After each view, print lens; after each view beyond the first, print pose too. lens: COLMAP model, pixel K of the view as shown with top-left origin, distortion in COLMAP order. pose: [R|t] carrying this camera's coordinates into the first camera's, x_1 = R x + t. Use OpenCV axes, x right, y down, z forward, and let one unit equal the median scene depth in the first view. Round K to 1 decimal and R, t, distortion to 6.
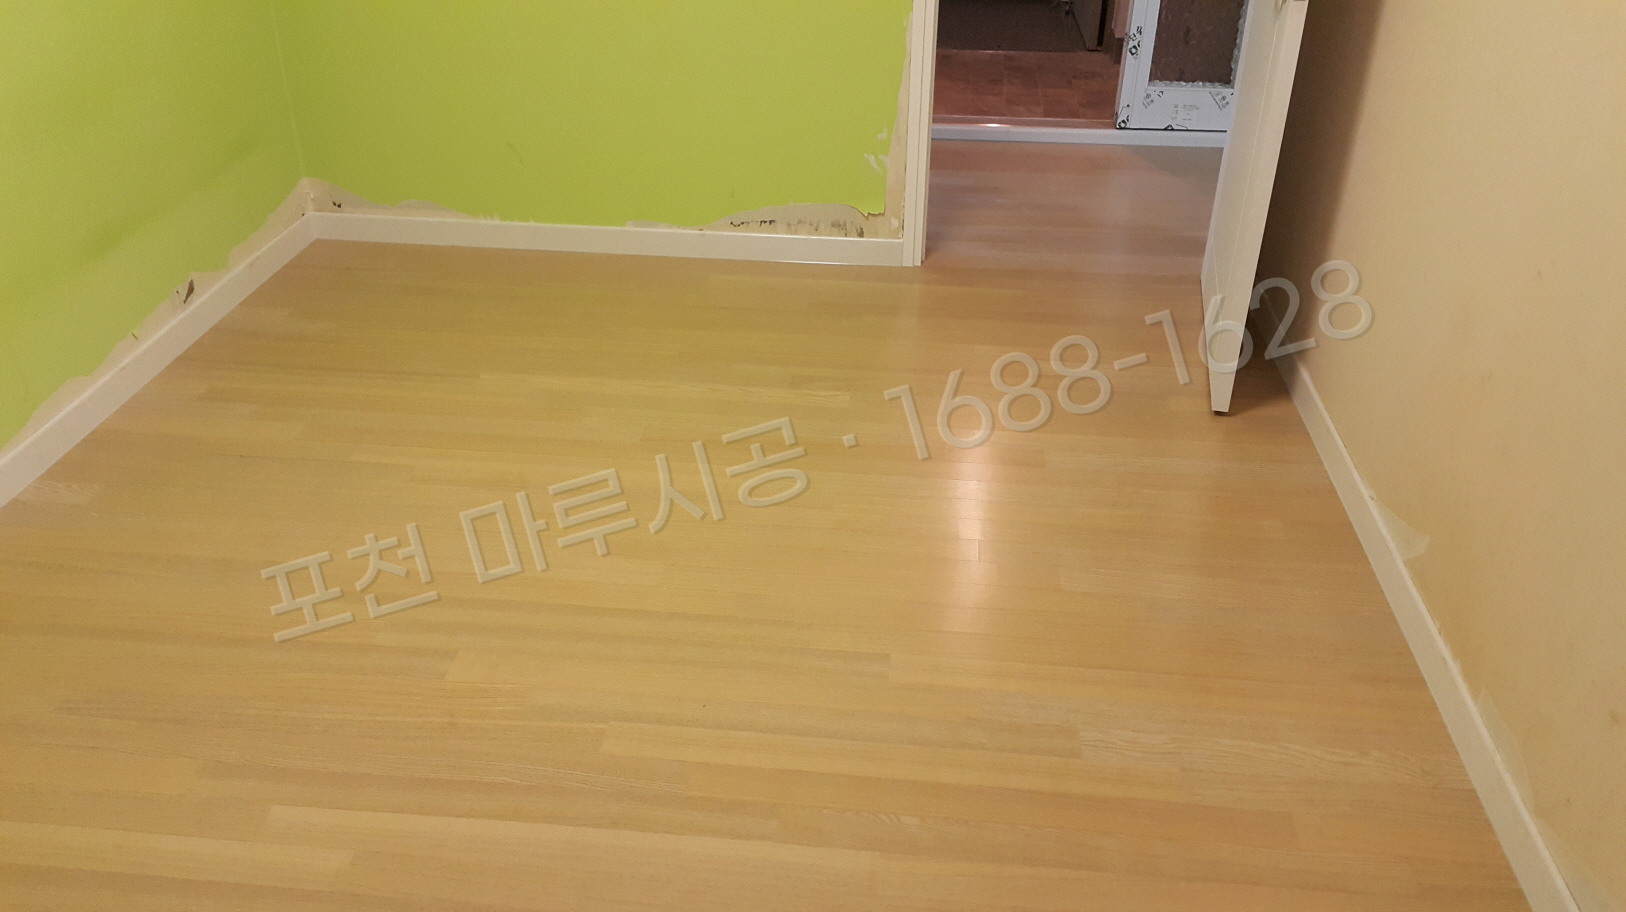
lens RADIAL K [[1307.1, 0, 813.0], [0, 1307.1, 456.0], [0, 0, 1]] dist [0.184799, -0.315729]
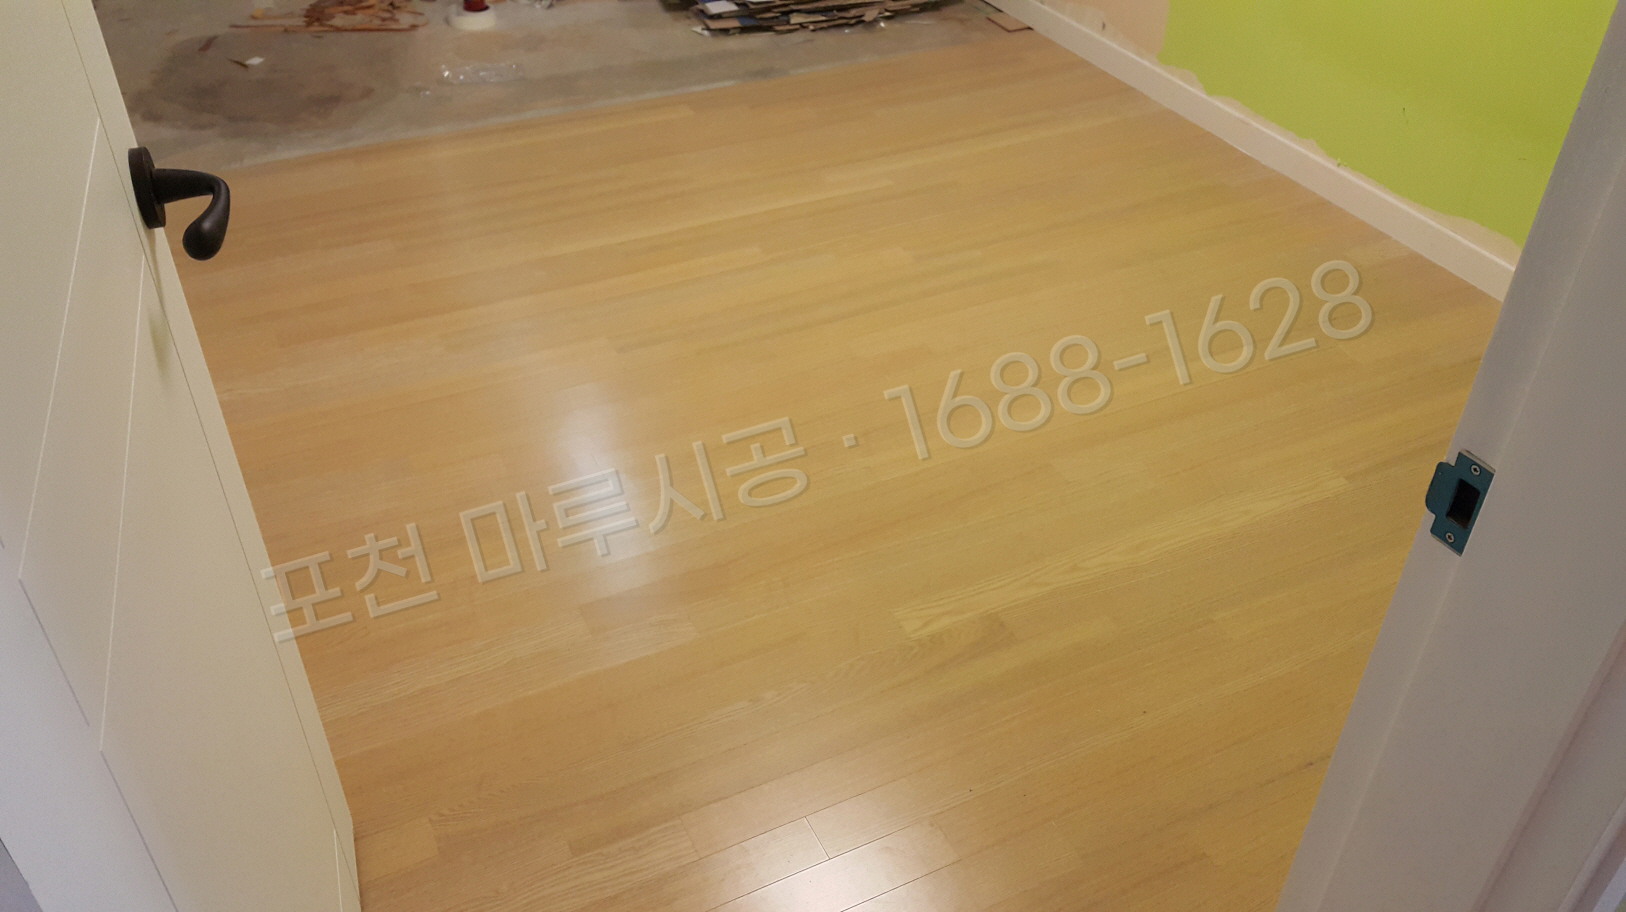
lens RADIAL K [[1307.1, 0, 813.0], [0, 1307.1, 456.0], [0, 0, 1]] dist [0.184799, -0.315729]
pose [[-0.849115, 0.299781, -0.434897, 0.449662], [-0.290380, 0.422837, 0.858422, -0.868856], [0.441229, 0.855184, -0.271987, 1.478135]]
